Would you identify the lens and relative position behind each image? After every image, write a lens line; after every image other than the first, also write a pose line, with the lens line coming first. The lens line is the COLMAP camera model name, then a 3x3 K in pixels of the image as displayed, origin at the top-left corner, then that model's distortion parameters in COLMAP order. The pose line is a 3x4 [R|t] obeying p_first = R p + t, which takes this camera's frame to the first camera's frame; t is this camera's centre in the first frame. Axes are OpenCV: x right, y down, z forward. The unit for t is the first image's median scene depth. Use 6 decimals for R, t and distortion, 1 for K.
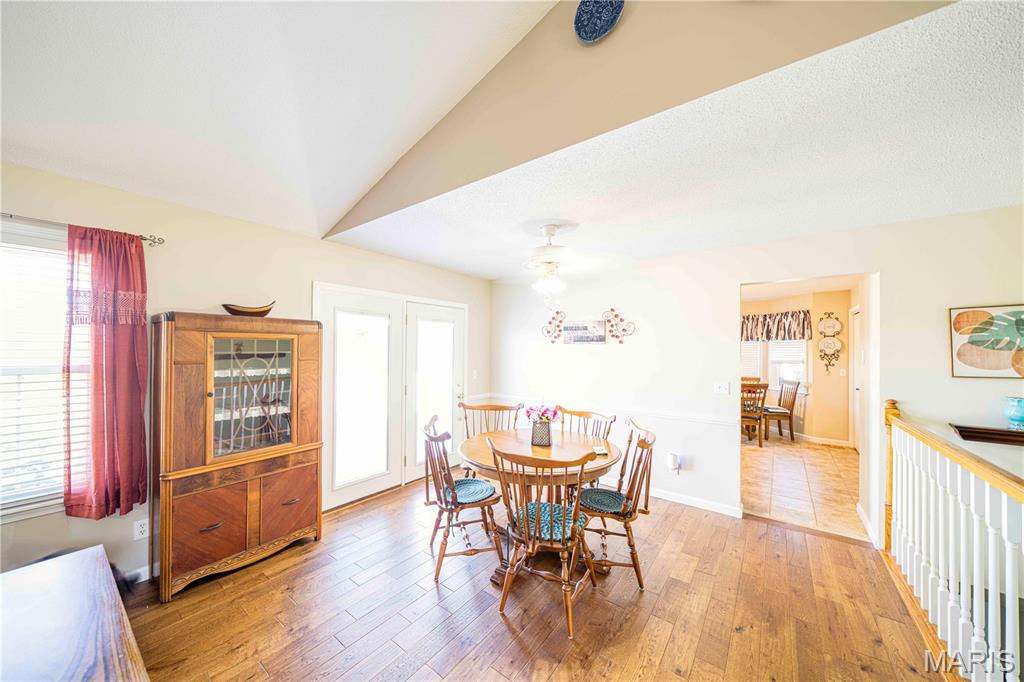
lens RADIAL K [[346.6, 0, 510.5], [0, 346.6, 346.0], [0, 0, 1]] dist [-0.000642, -0.000062]
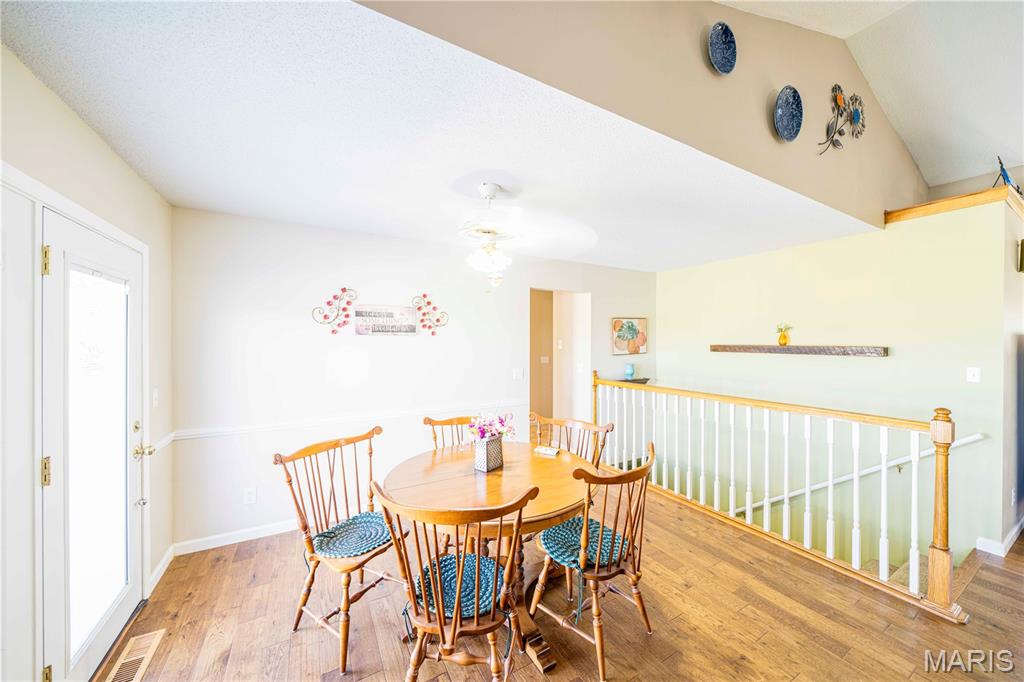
lens RADIAL K [[360.5, 0, 512.0], [0, 360.5, 341.0], [0, 0, 1]] dist [0.000527, 0.000061]
pose [[0.400192, -0.010087, 0.916376, -0.433568], [-0.005481, 0.999895, 0.013400, -0.005861], [-0.916415, -0.010385, 0.400095, 0.444158]]
